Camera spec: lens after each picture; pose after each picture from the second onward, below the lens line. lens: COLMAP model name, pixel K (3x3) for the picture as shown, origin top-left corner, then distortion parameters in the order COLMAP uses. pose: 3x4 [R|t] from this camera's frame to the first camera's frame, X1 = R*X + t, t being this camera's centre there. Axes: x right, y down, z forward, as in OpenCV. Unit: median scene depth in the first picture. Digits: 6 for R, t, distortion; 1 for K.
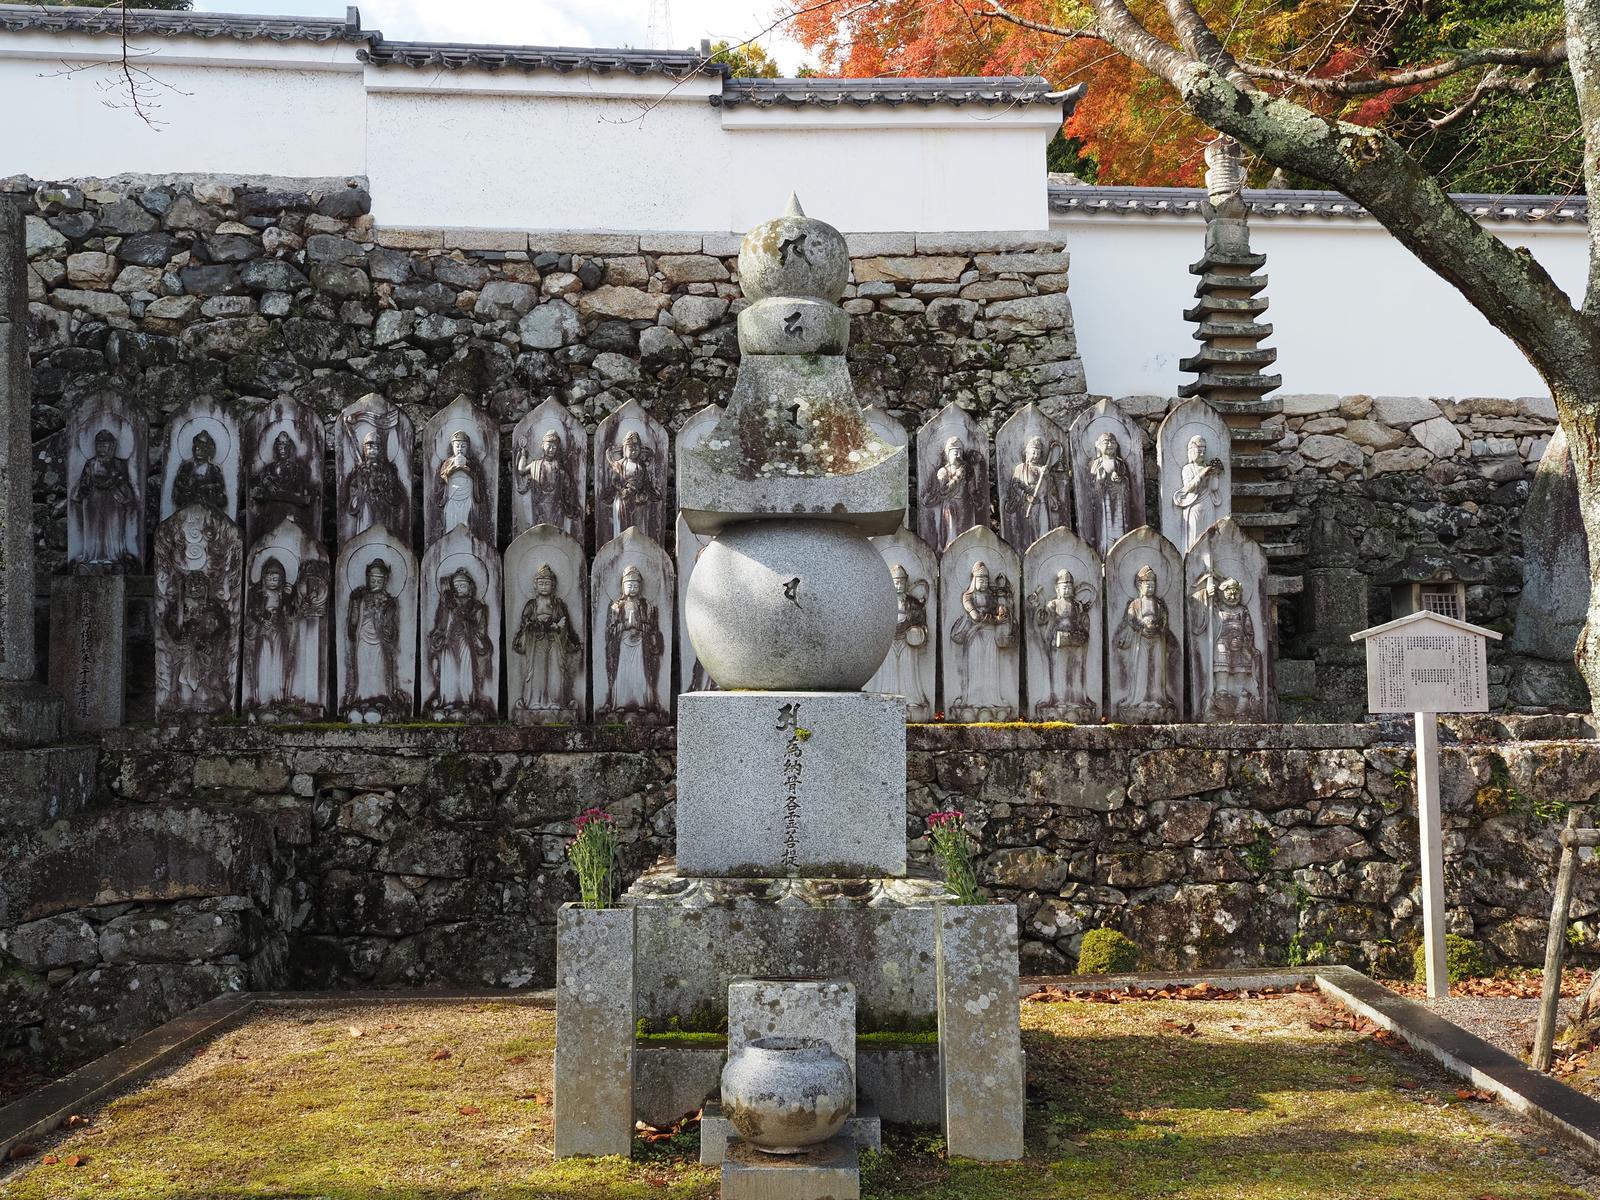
lens RADIAL K [[1625.3, 0, 800.0], [0, 1625.3, 600.0], [0, 0, 1]] dist [-0.000745, 0.011423]
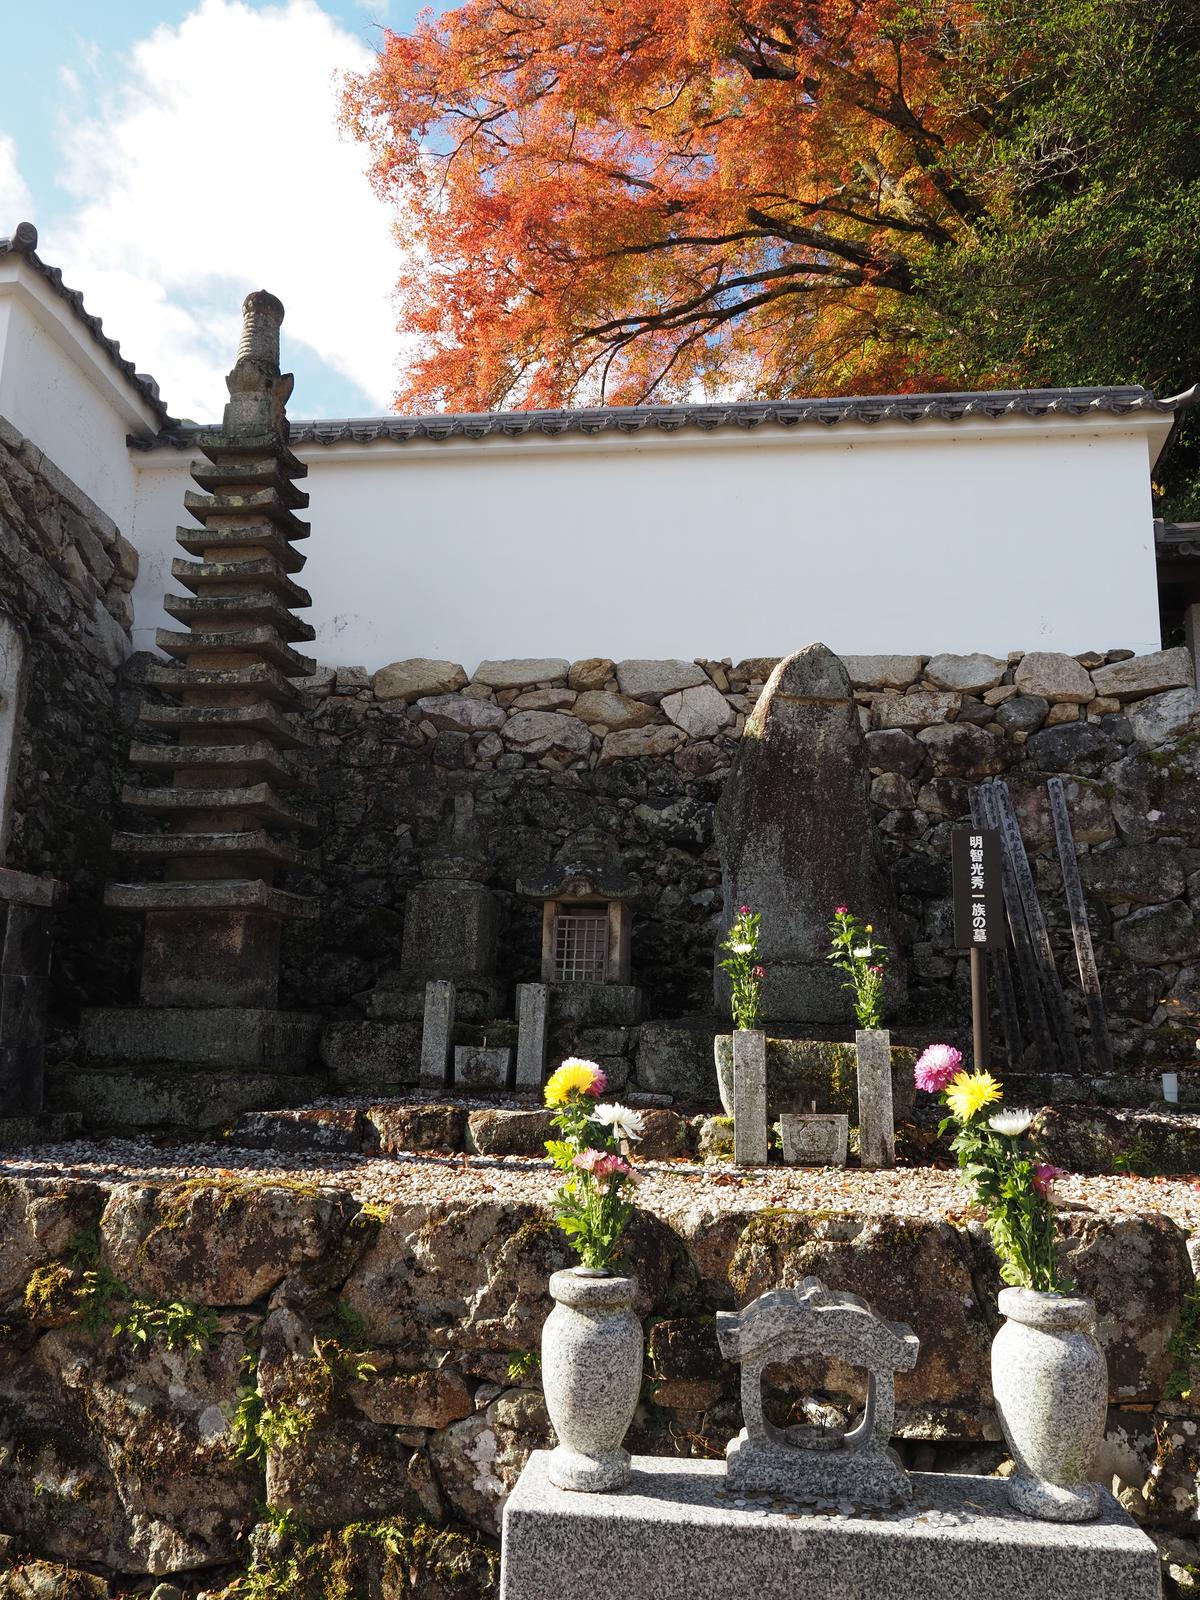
lens RADIAL K [[1251.1, 0, 600.0], [0, 1251.1, 800.0], [0, 0, 1]] dist [-0.003559, -0.004417]
pose [[0.979378, -0.012789, -0.201633, 0.468446], [-0.015069, 0.990591, -0.136025, 0.017229], [0.201476, 0.136258, 0.969970, 0.454908]]
